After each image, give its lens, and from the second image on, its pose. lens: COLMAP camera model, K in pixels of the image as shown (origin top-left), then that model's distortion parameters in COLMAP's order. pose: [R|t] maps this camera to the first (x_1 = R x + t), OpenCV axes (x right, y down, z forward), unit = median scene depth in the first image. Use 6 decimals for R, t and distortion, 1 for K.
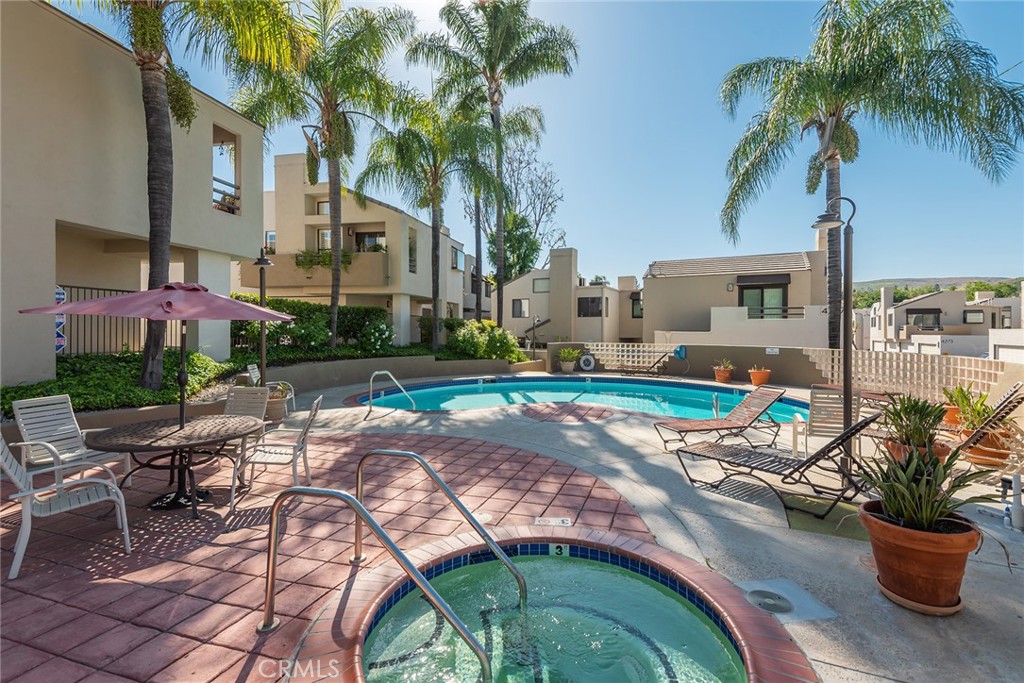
lens RADIAL K [[486.9, 0, 512.0], [0, 486.9, 341.5], [0, 0, 1]] dist [-0.009476, -0.000520]
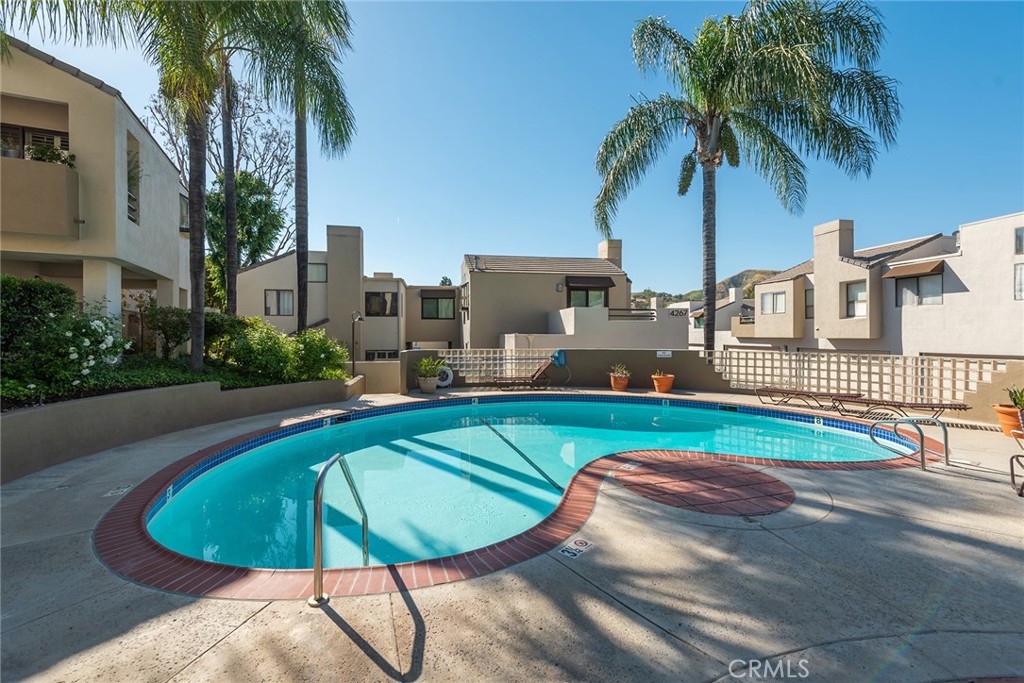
lens RADIAL K [[456.0, 0, 494.5], [0, 456.0, 342.6], [0, 0, 1]] dist [0.001497, -0.000262]
pose [[0.784262, -0.014552, 0.620259, -0.225285], [0.017624, 0.999844, 0.001174, -0.007822], [-0.620179, 0.010010, 0.784396, 0.418700]]
